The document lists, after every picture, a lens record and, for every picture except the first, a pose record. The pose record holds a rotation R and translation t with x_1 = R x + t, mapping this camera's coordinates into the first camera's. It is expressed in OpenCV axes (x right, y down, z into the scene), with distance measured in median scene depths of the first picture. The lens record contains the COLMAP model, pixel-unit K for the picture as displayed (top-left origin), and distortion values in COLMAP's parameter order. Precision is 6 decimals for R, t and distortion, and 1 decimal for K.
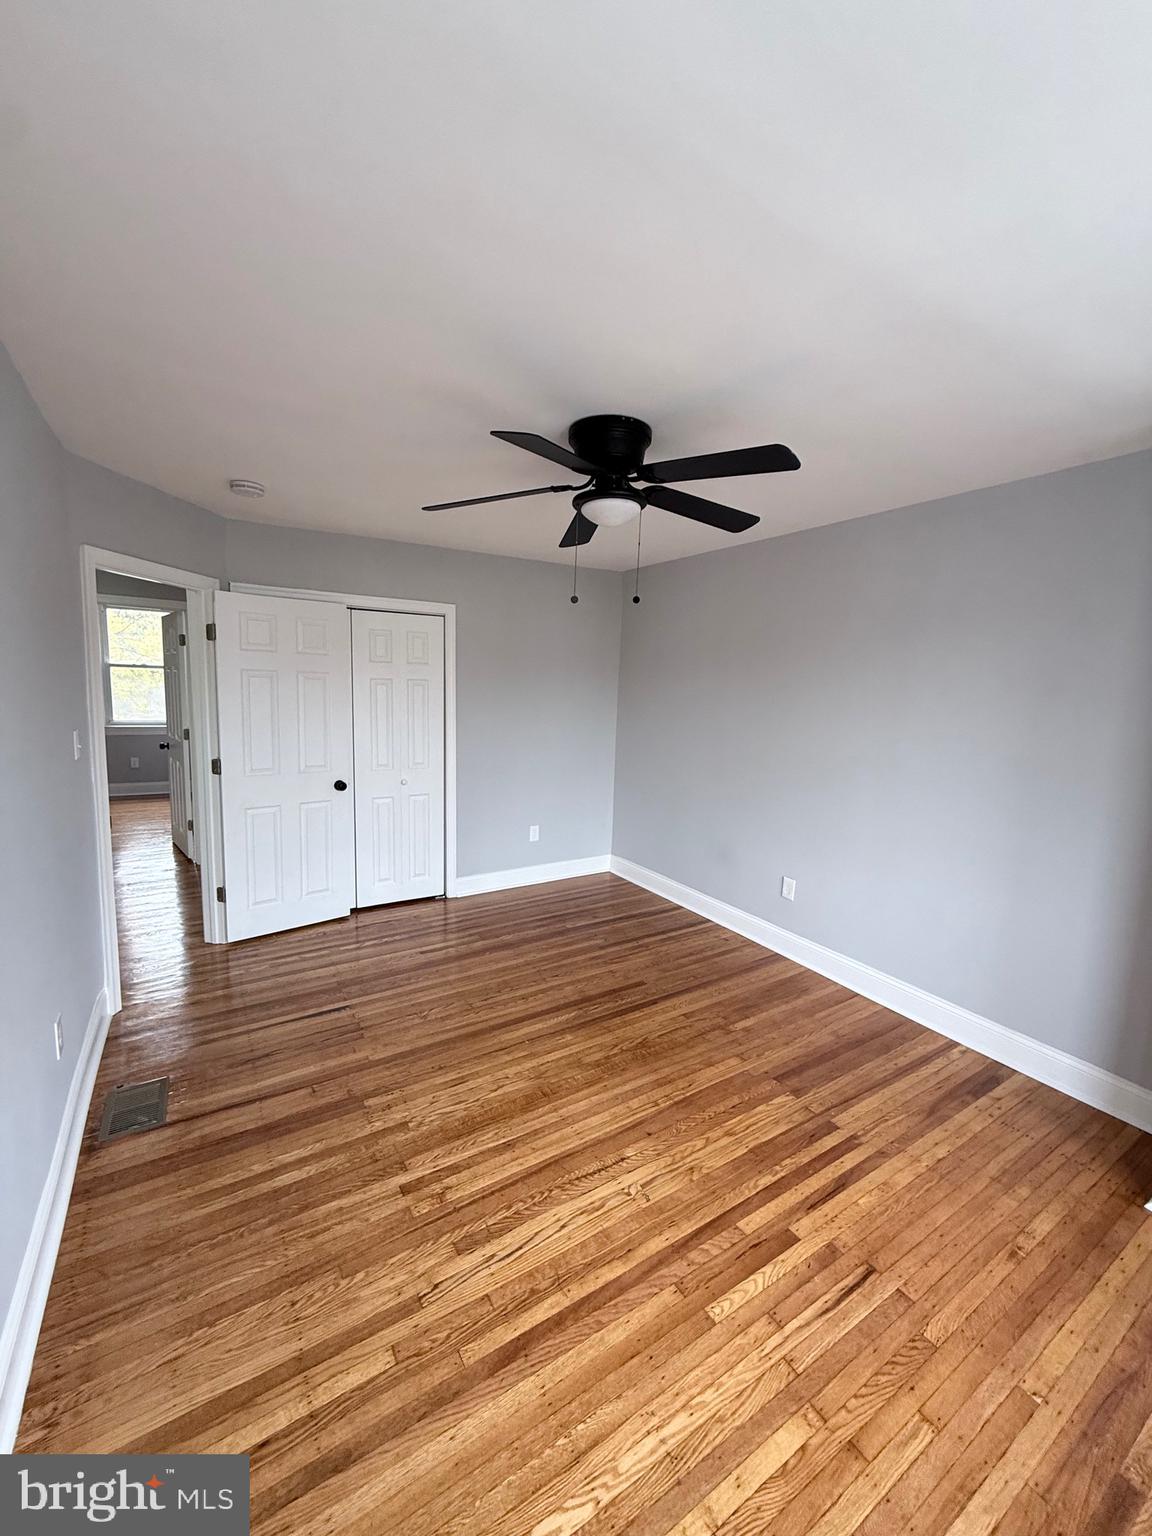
lens RADIAL K [[609.0, 0, 577.7], [0, 609.0, 767.7], [0, 0, 1]] dist [-0.000604, -0.000270]
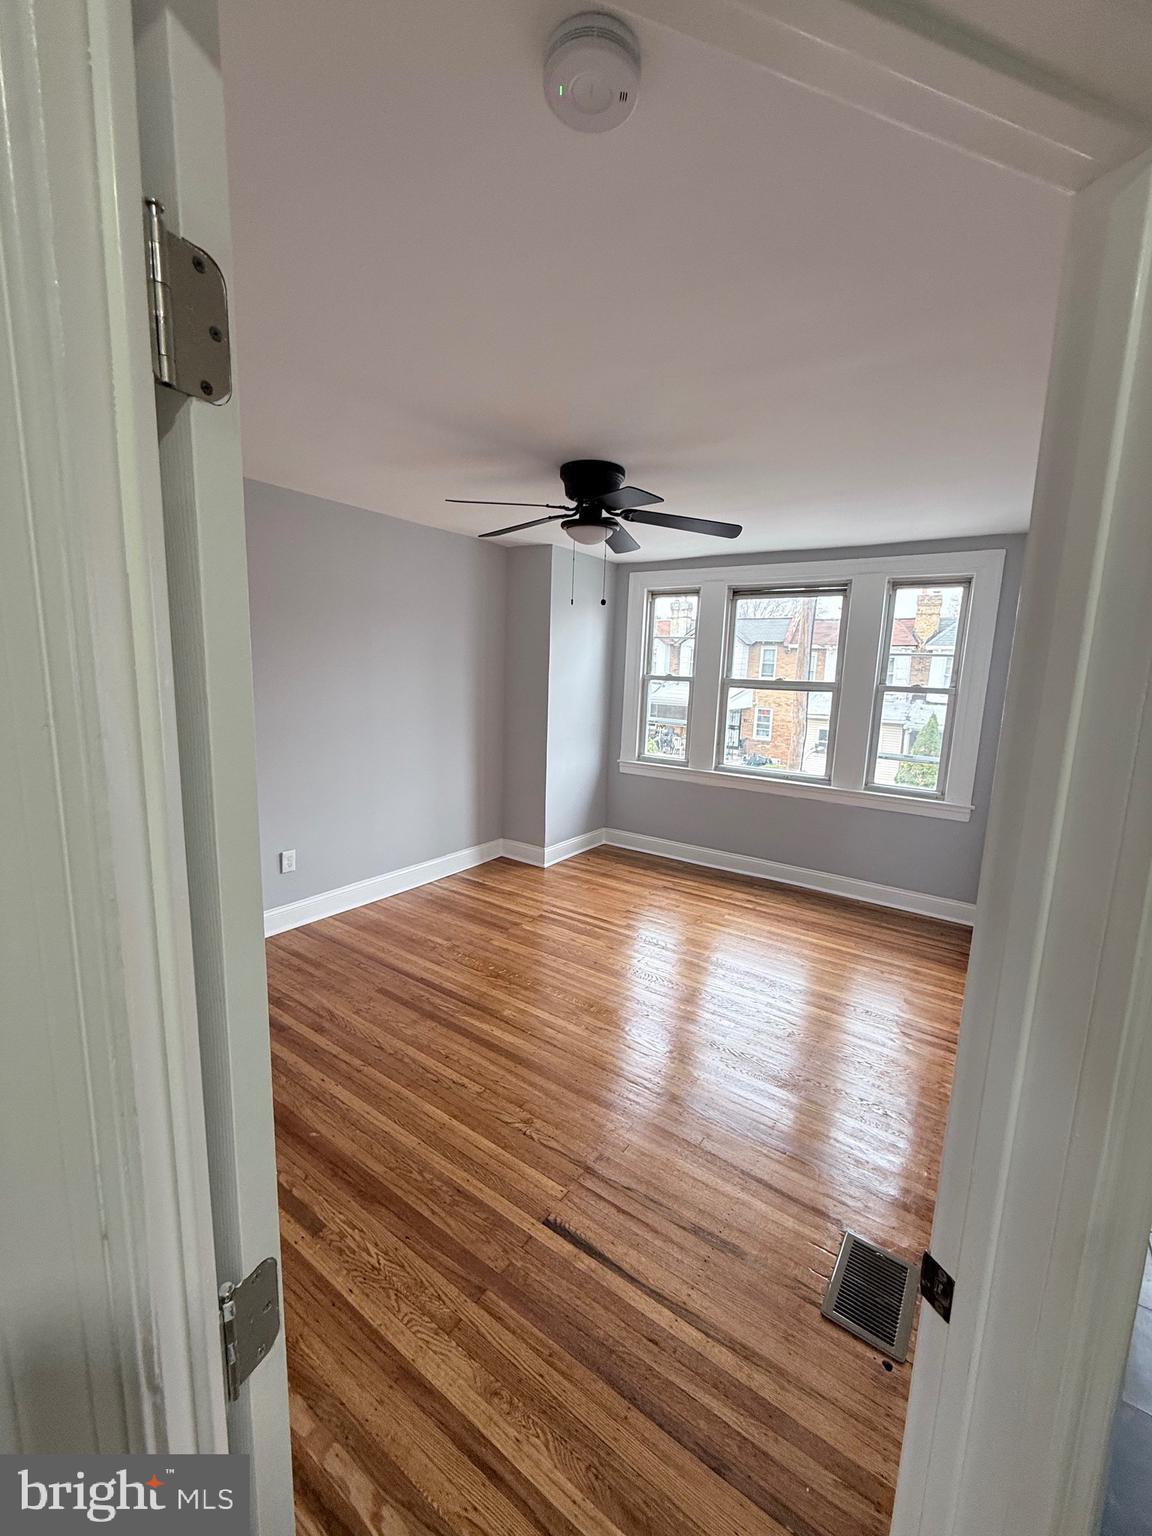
lens RADIAL K [[609.0, 0, 575.2], [0, 609.0, 765.4], [0, 0, 1]] dist [-0.000604, -0.000270]
pose [[-0.388920, -0.192138, 0.901013, -0.826139], [0.081277, 0.967041, 0.241301, -0.179465], [-0.917679, 0.167079, -0.360485, 1.093477]]
